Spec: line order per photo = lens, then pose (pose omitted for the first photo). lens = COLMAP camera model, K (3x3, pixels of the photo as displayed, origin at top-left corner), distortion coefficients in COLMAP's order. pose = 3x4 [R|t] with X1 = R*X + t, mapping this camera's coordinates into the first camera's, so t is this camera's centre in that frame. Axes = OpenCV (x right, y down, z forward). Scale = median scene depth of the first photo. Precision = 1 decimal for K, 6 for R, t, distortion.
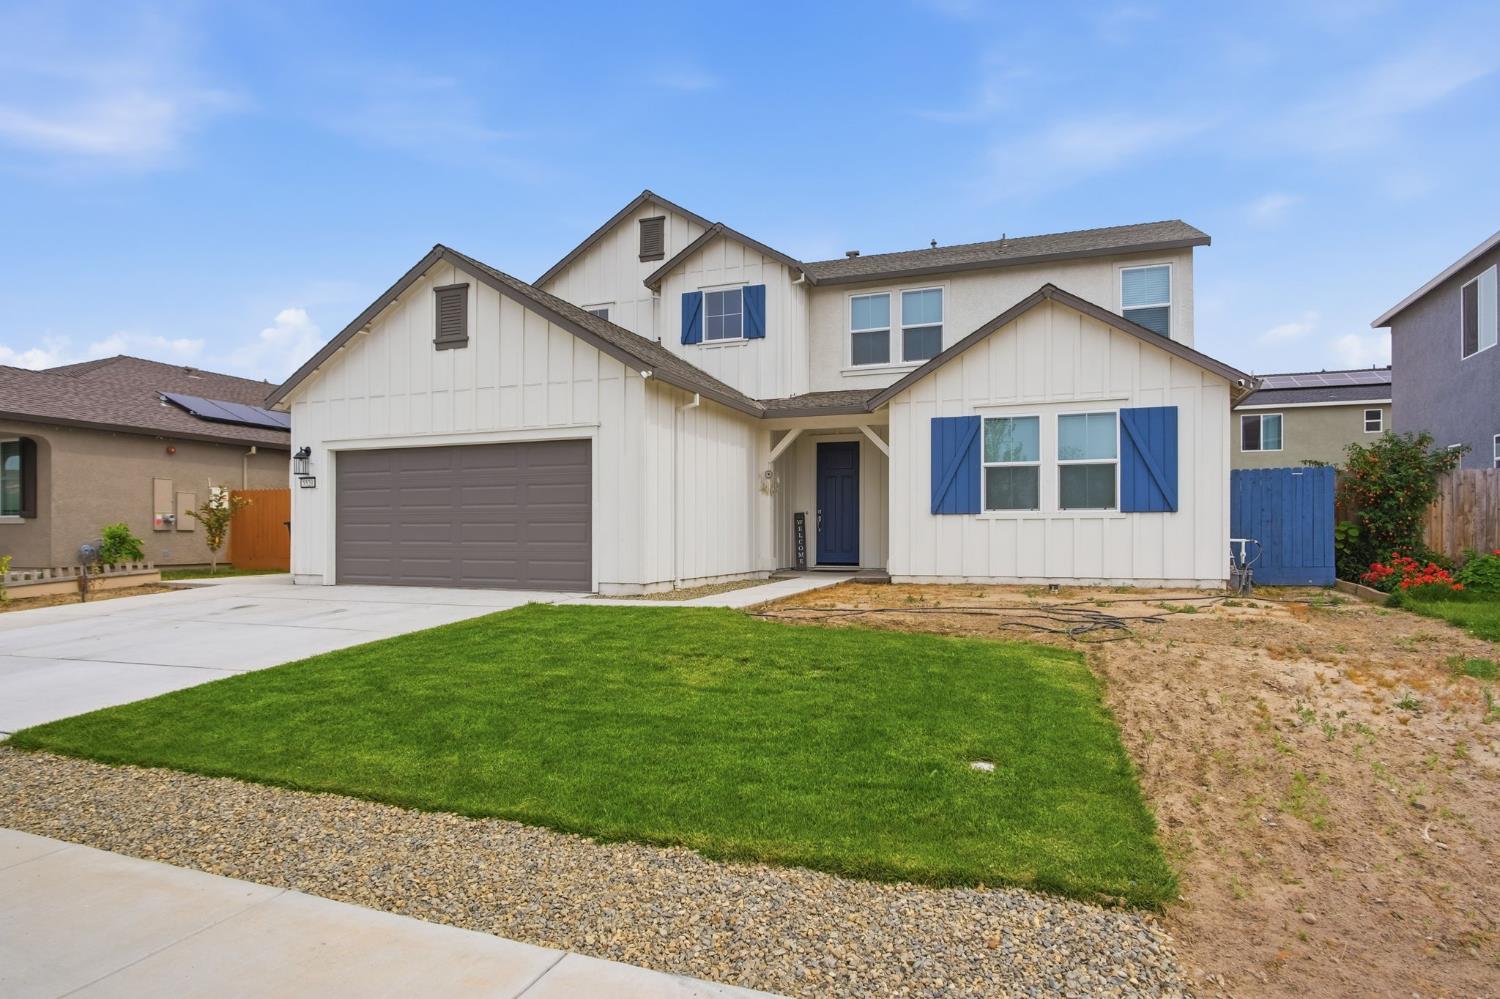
lens RADIAL K [[844.1, 0, 747.0], [0, 844.1, 505.1], [0, 0, 1]] dist [-0.023376, 0.000709]
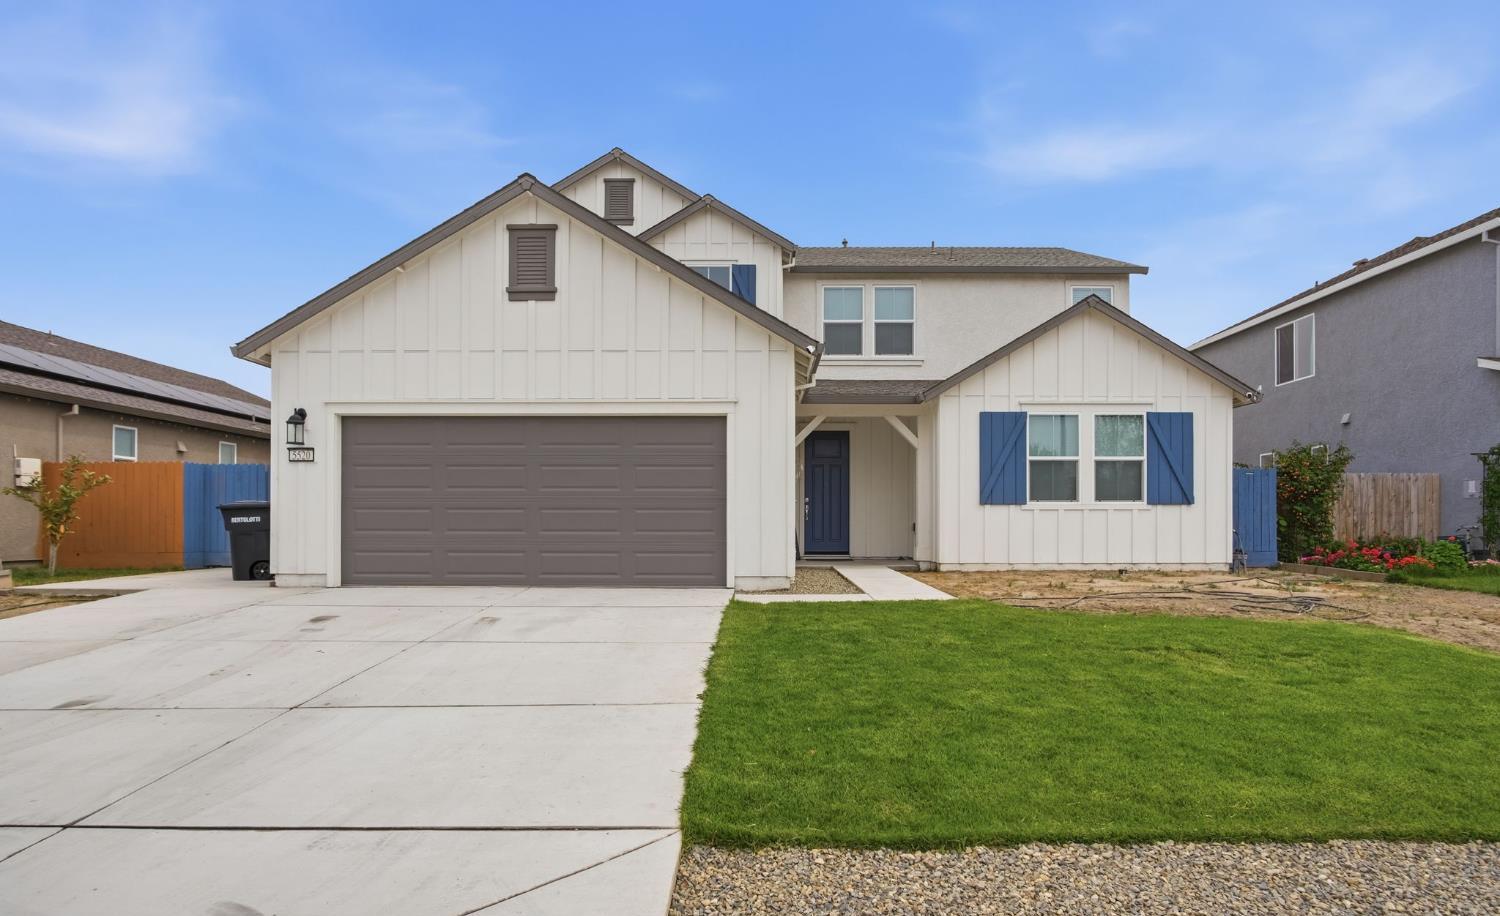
lens RADIAL K [[834.9, 0, 752.0], [0, 834.9, 493.4], [0, 0, 1]] dist [-0.025689, 0.000347]
pose [[0.935822, 0.015311, 0.352141, -0.410491], [-0.014405, 0.999883, -0.005193, 0.006759], [-0.352179, -0.000213, 0.935933, 0.139820]]
